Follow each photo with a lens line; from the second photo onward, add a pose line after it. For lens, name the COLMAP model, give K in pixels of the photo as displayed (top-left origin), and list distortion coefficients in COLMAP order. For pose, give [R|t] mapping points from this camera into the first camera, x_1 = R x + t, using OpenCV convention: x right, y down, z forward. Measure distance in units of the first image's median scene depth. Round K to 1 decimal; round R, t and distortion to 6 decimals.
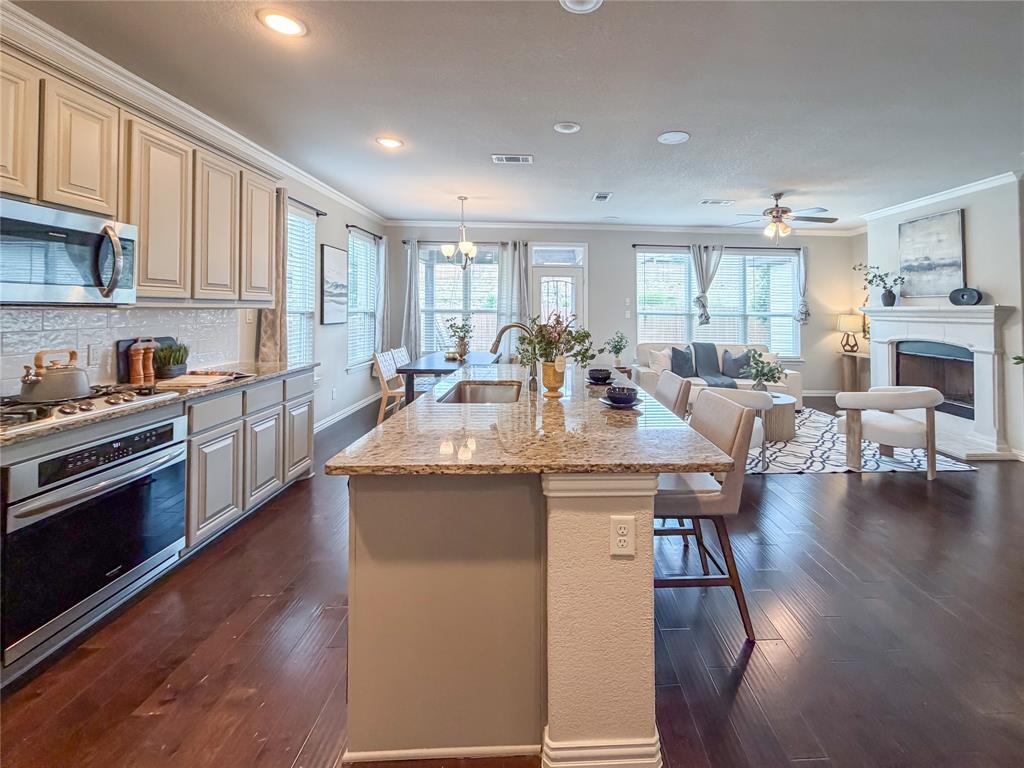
lens RADIAL K [[442.6, 0, 565.0], [0, 442.6, 300.0], [0, 0, 1]] dist [-0.000181, -0.000230]
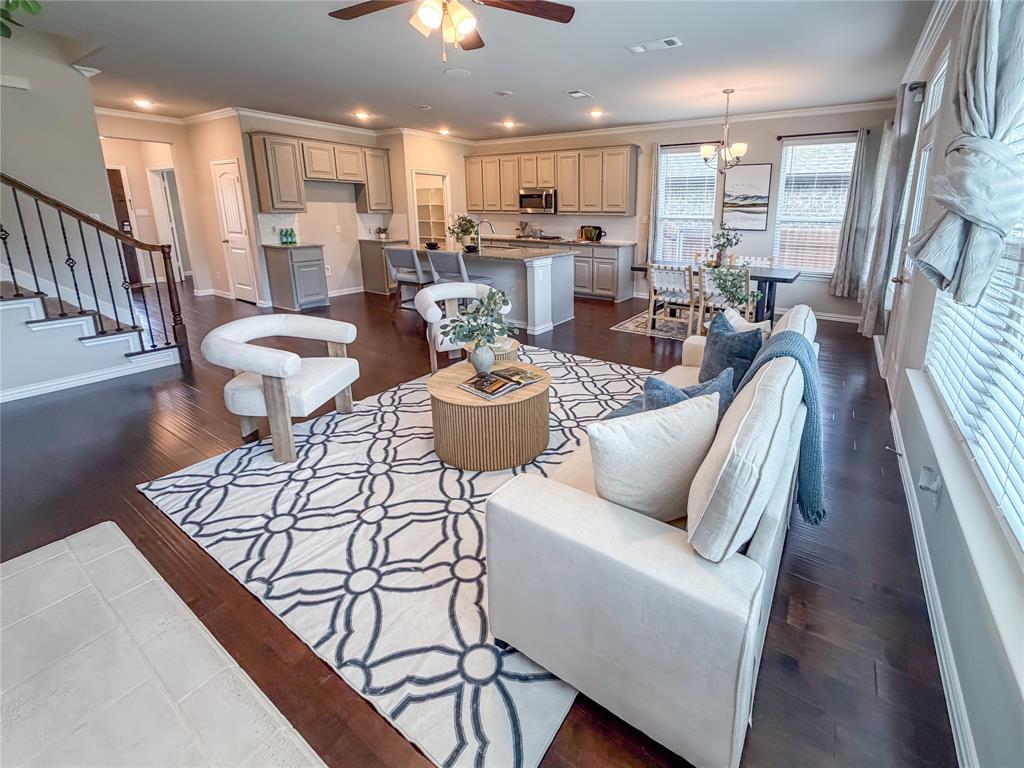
lens RADIAL K [[441.9, 0, 565.6], [0, 441.9, 303.1], [0, 0, 1]] dist [0.001187, -0.000533]
pose [[-0.573560, 0.152559, -0.804832, 0.746942], [0.003277, 0.982924, 0.183981, 0.026136], [0.819157, 0.102887, -0.564266, 1.268361]]
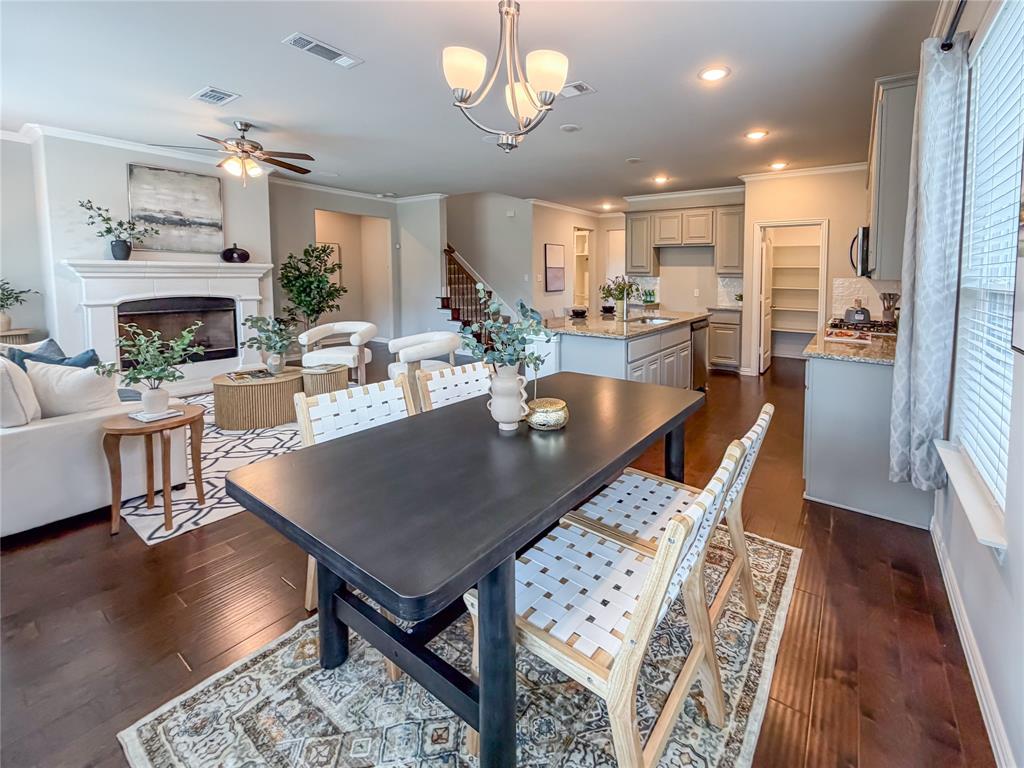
lens RADIAL K [[441.9, 0, 565.6], [0, 441.9, 303.1], [0, 0, 1]] dist [0.001187, -0.000533]
pose [[-0.800910, -0.043484, 0.597203, -0.447102], [-0.020101, 0.998750, 0.045764, 0.041467], [-0.598447, 0.024649, -0.800783, 1.213425]]
